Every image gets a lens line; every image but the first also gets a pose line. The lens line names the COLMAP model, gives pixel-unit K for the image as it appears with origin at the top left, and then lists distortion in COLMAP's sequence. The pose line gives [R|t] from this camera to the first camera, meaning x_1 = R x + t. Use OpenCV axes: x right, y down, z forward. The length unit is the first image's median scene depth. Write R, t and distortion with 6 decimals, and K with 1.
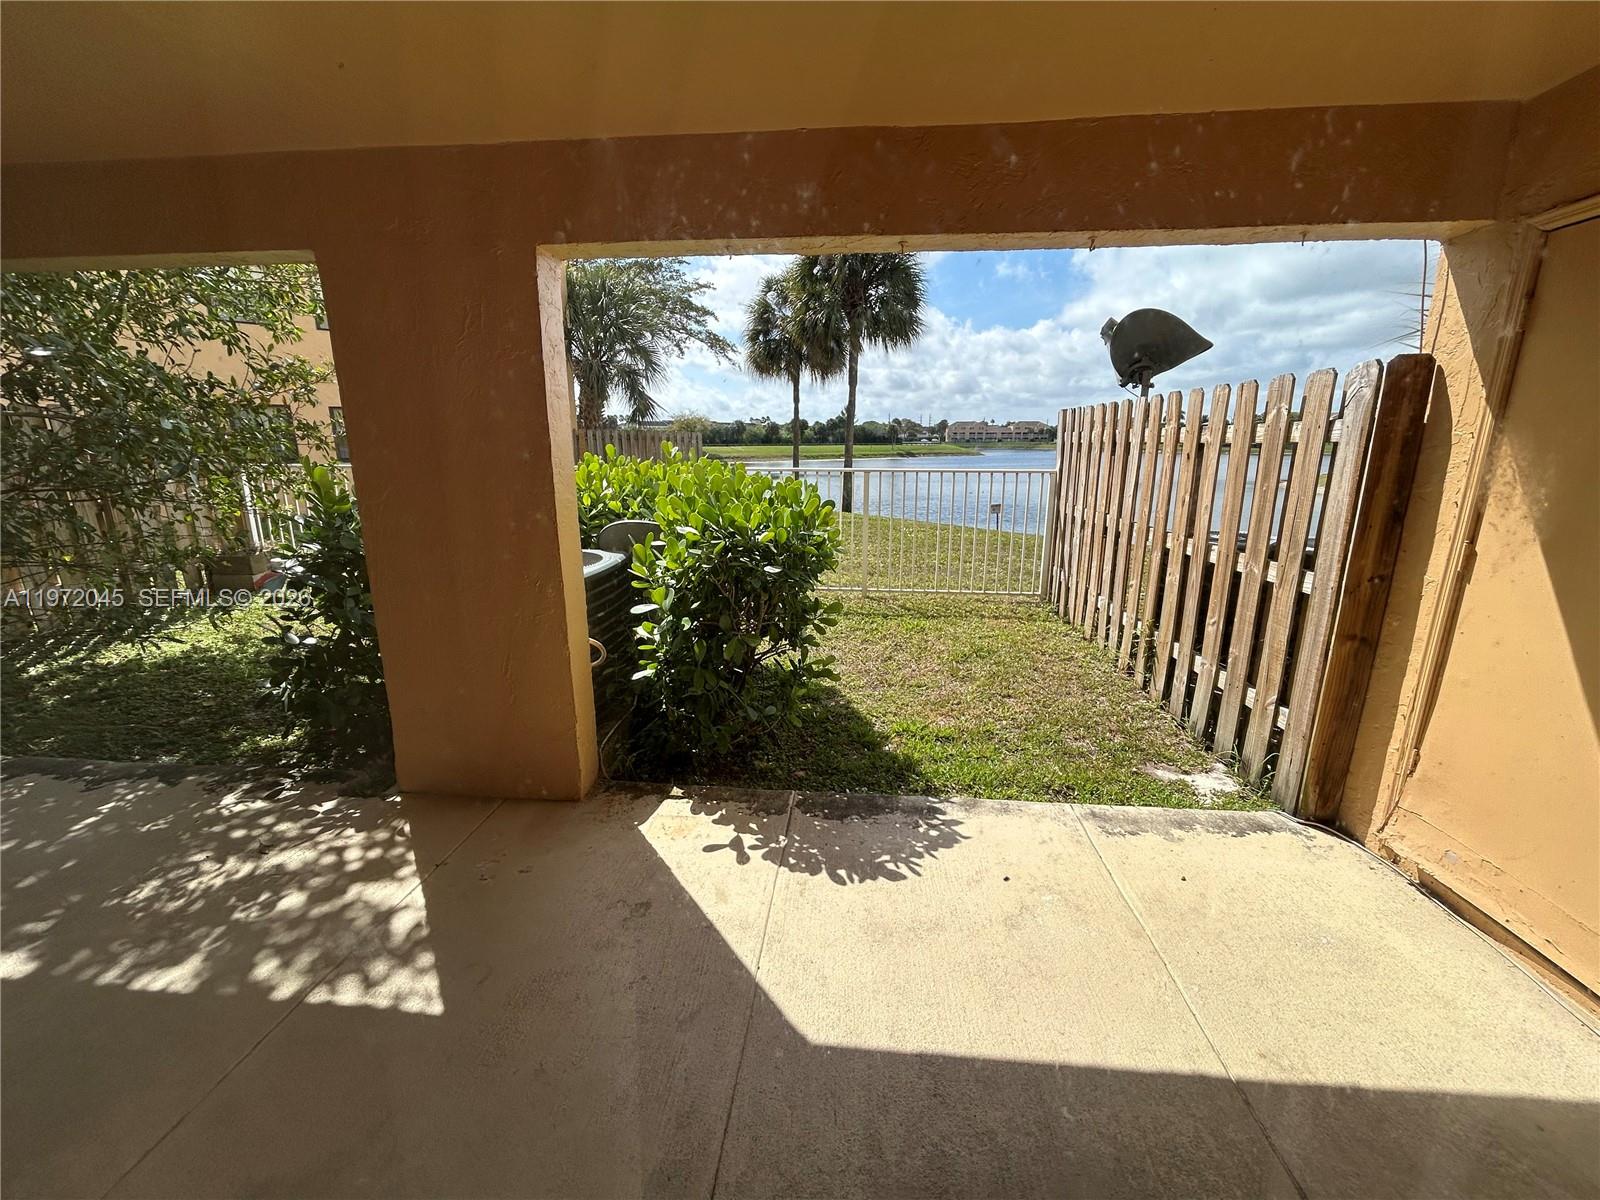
lens RADIAL K [[651.7, 0, 799.4], [0, 651.7, 596.4], [0, 0, 1]] dist [0.003137, -0.000416]
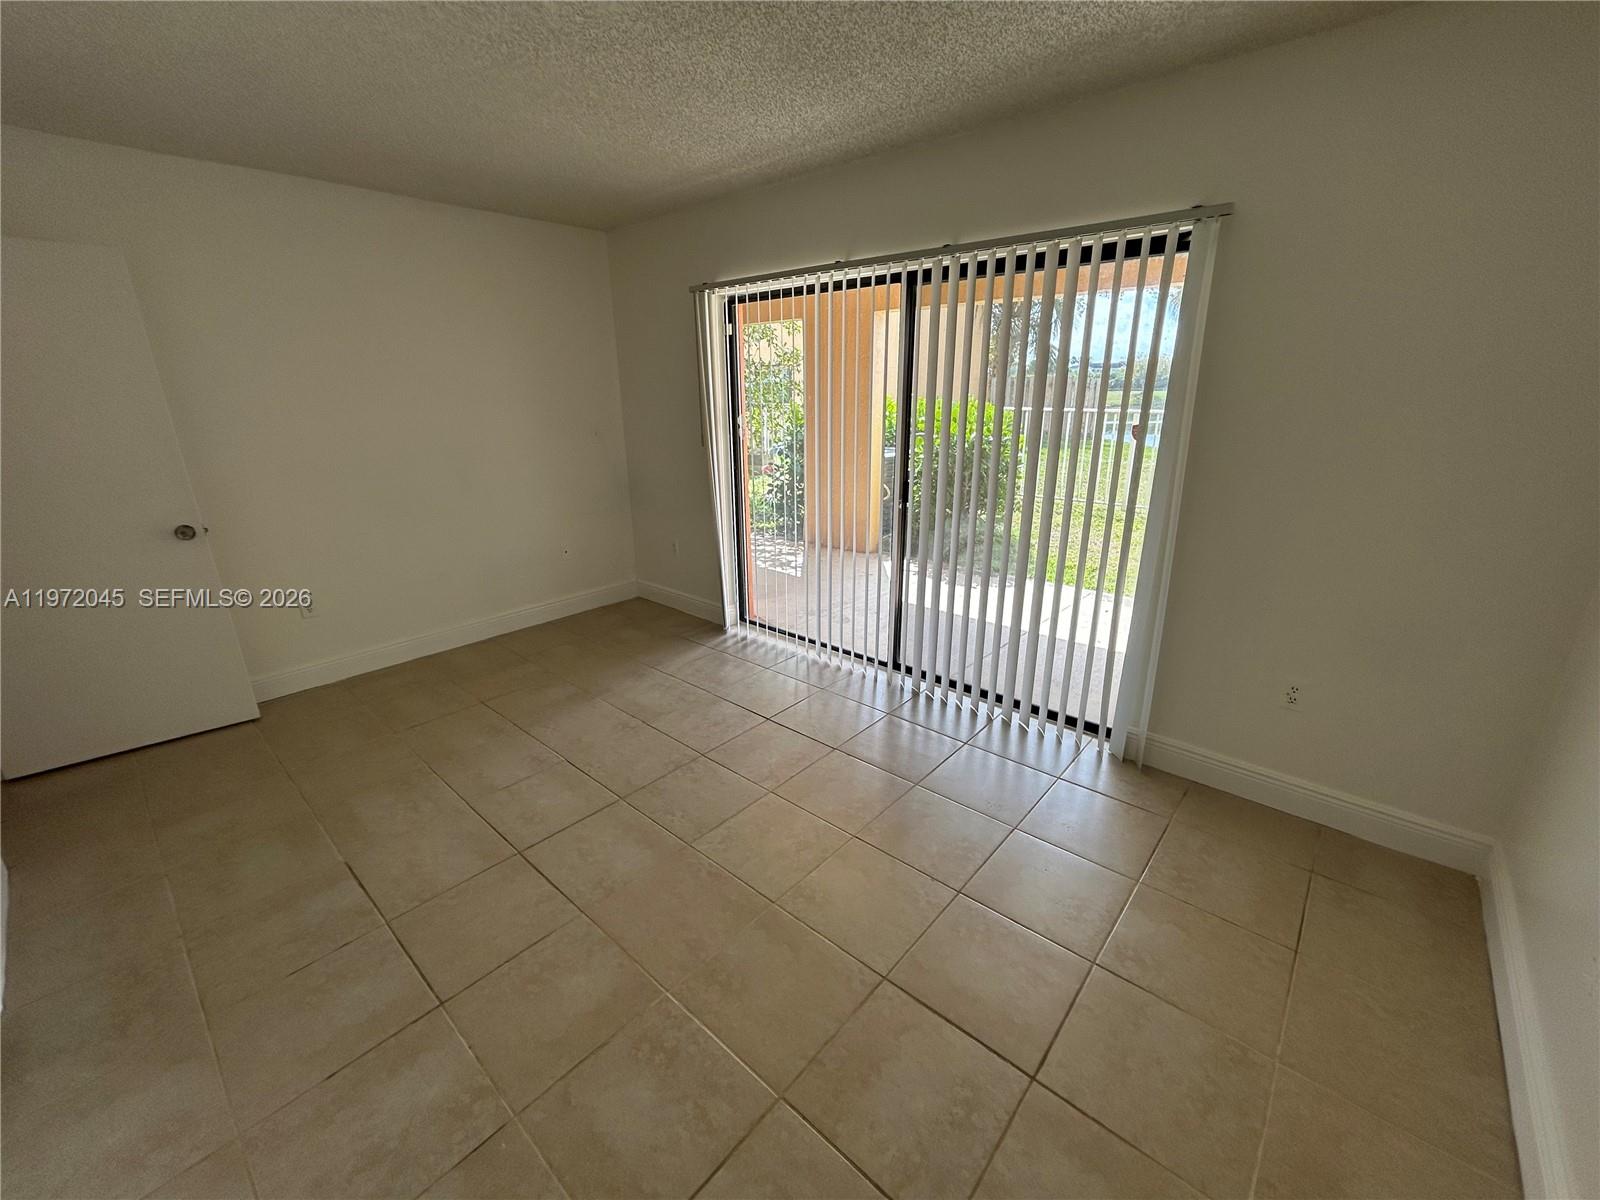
lens RADIAL K [[651.7, 0, 799.4], [0, 651.7, 599.7], [0, 0, 1]] dist [0.003137, -0.000416]
pose [[0.803679, 0.175838, -0.568490, 0.881549], [-0.124040, 0.983862, 0.128958, 0.224441], [0.581991, -0.033126, 0.812520, -1.101325]]
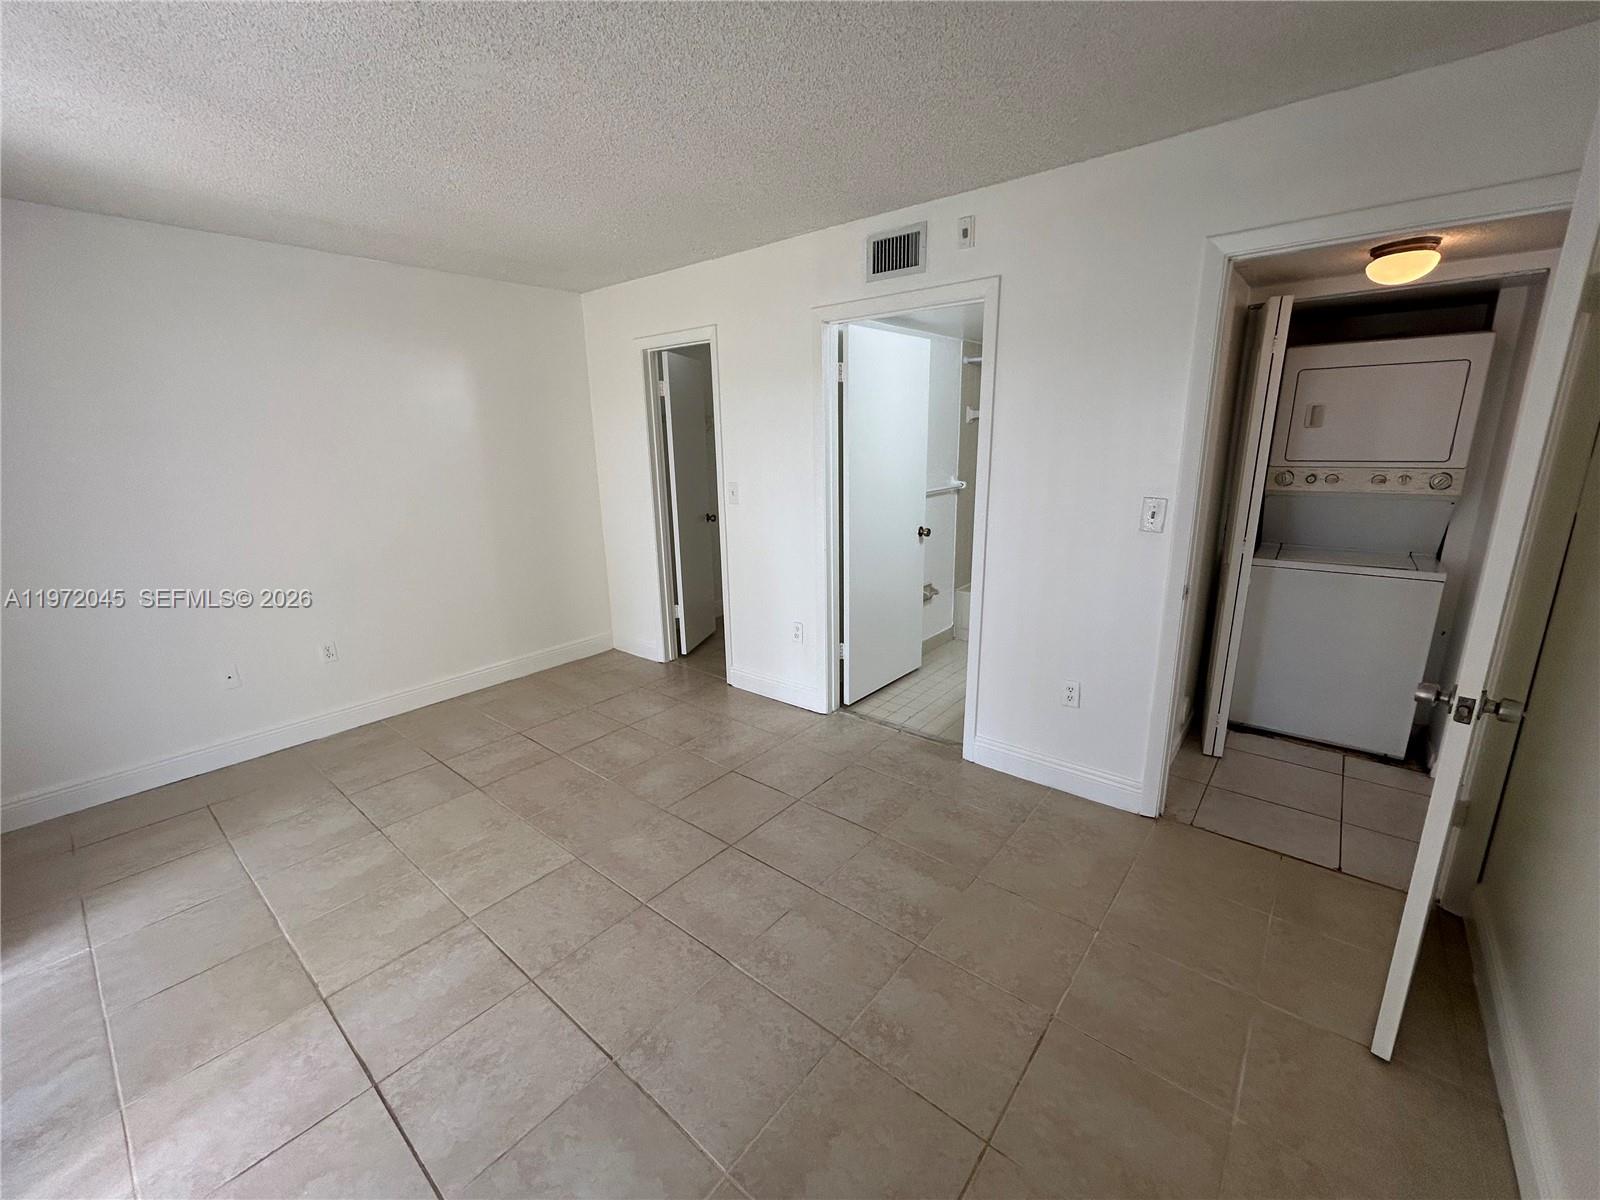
lens RADIAL K [[651.7, 0, 792.9], [0, 651.7, 603.8], [0, 0, 1]] dist [0.003137, -0.000416]
pose [[-0.818186, -0.120478, 0.562189, -2.350040], [0.164443, 0.887918, 0.429605, -0.353170], [-0.550935, 0.443945, -0.706670, 1.244090]]
